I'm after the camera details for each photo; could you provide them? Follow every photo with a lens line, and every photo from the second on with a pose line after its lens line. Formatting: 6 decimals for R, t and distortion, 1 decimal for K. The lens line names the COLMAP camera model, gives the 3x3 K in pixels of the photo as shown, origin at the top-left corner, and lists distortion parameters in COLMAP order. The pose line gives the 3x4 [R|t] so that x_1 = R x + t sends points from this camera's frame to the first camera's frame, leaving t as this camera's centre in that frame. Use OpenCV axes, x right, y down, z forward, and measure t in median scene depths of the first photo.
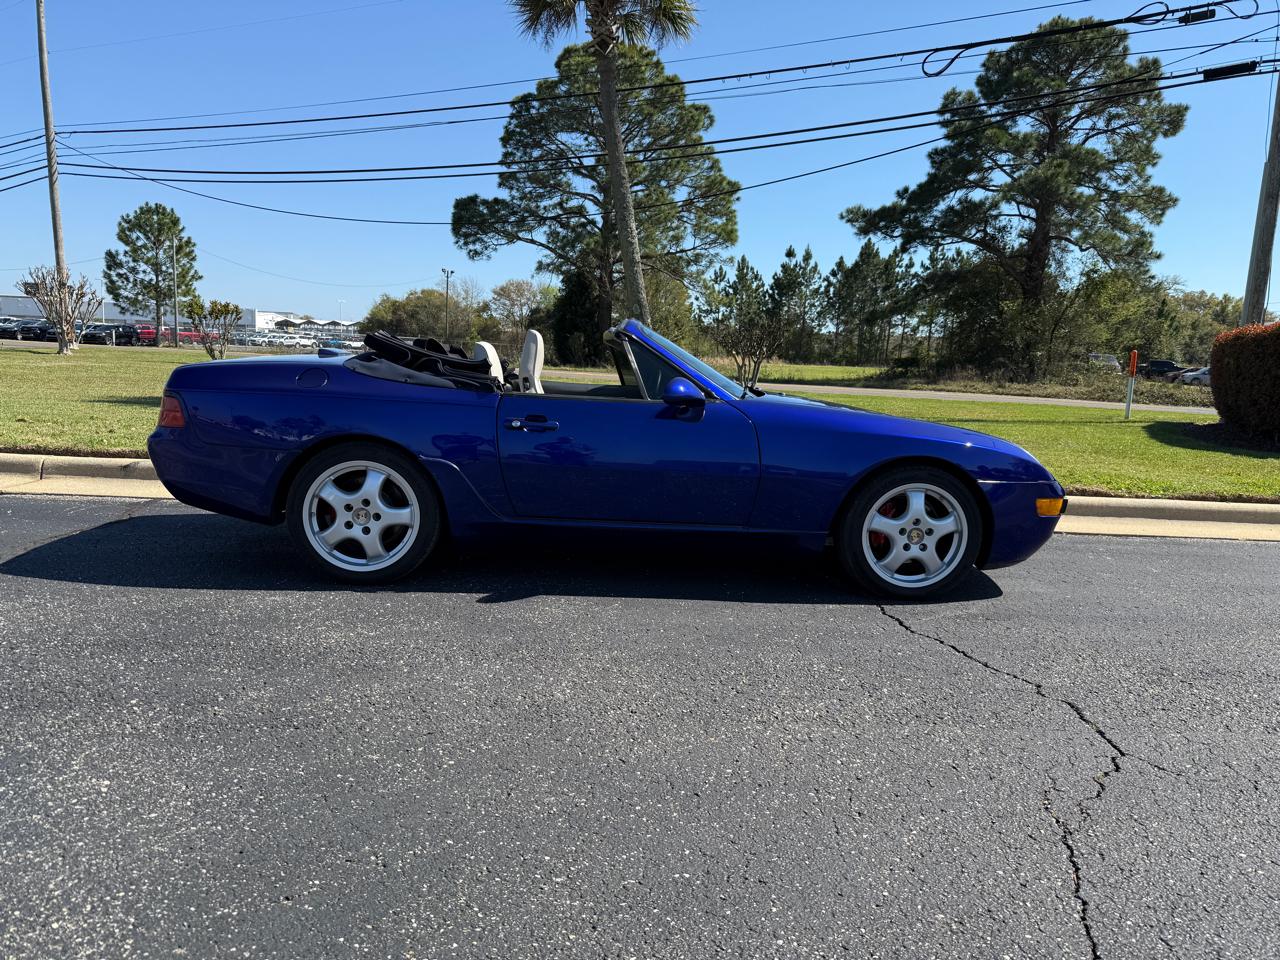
lens RADIAL K [[916.6, 0, 636.3], [0, 916.6, 482.2], [0, 0, 1]] dist [0.009850, -0.011174]
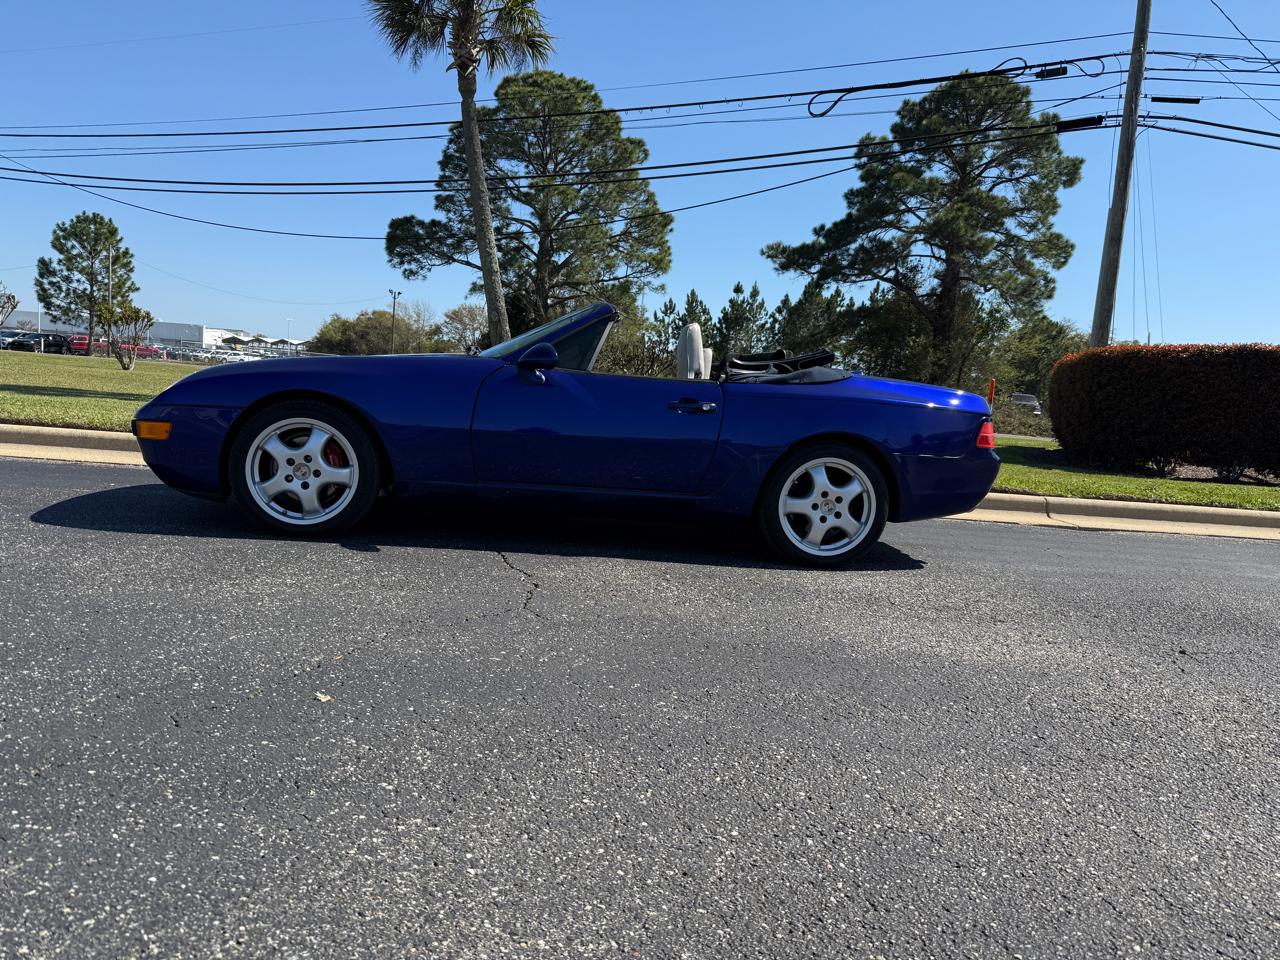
lens RADIAL K [[916.4, 0, 643.6], [0, 916.4, 480.5], [0, 0, 1]] dist [0.012161, -0.014834]
pose [[0.998149, 0.026568, 0.054715, 0.034601], [-0.024591, 0.999031, -0.036493, 0.009469], [-0.055632, 0.035080, 0.997835, -0.014182]]
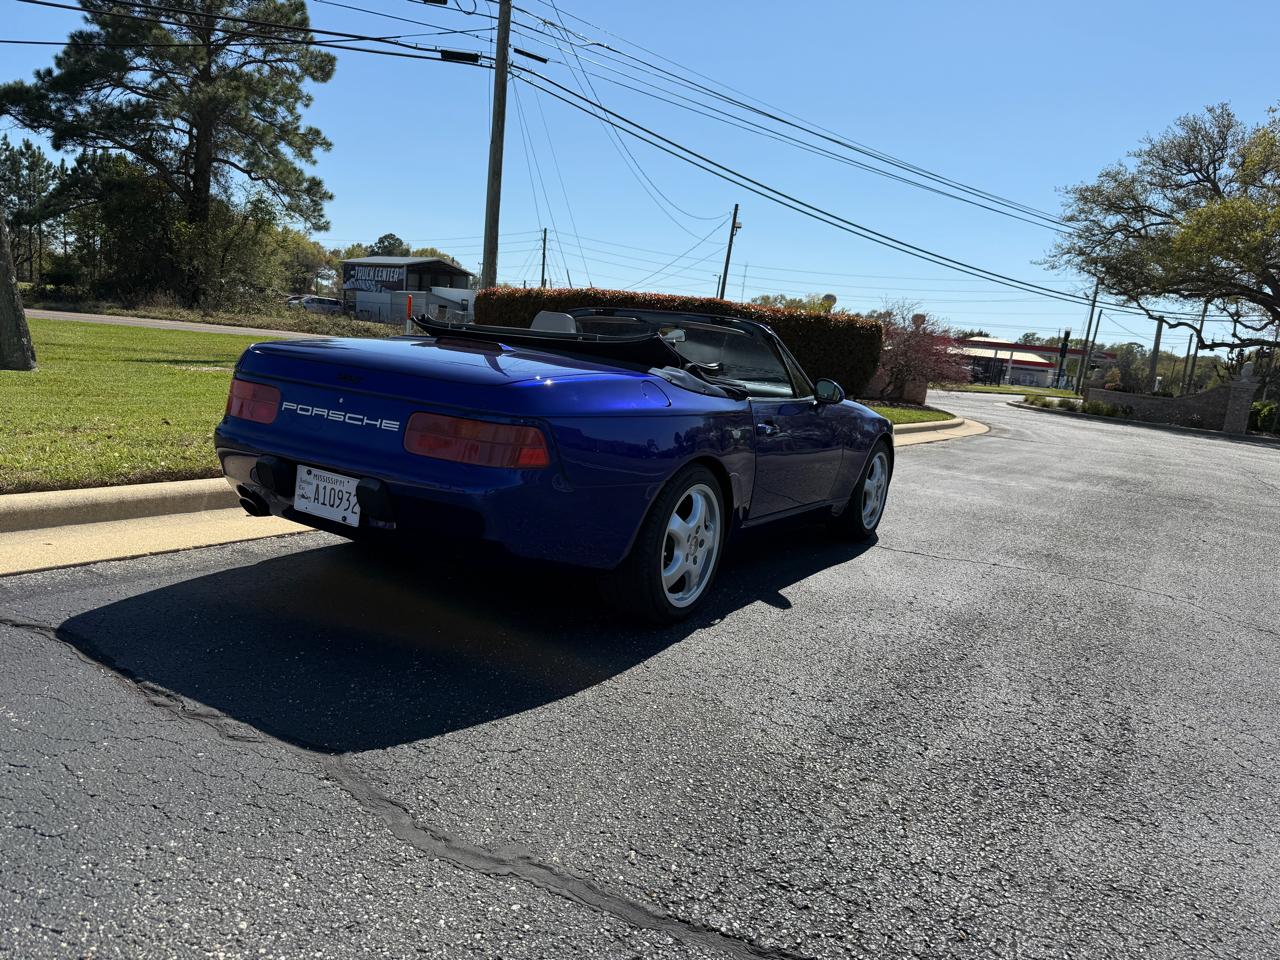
lens RADIAL K [[916.4, 0, 643.6], [0, 916.4, 480.5], [0, 0, 1]] dist [0.012161, -0.014834]
pose [[0.585741, -0.111096, 0.802848, -0.086894], [0.042830, 0.993420, 0.106219, -0.010091], [-0.809365, -0.027830, 0.586646, 0.043063]]
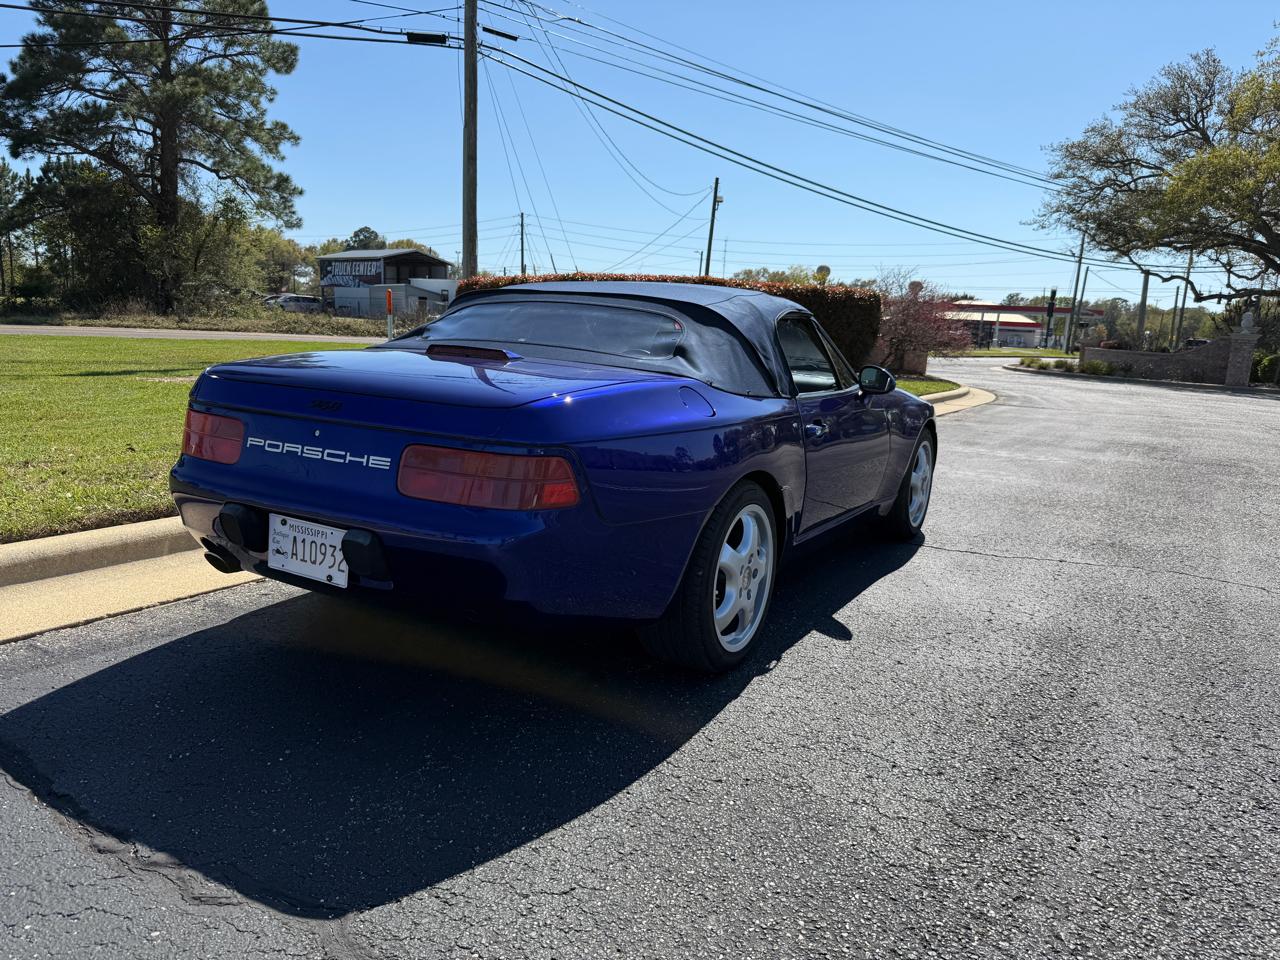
lens RADIAL K [[921.0, 0, 642.9], [0, 921.0, 481.6], [0, 0, 1]] dist [-0.001006, -0.003454]
pose [[0.571575, -0.159603, 0.804878, -0.079274], [0.095649, 0.987174, 0.127827, -0.011976], [-0.814956, 0.003923, 0.579510, 0.052347]]
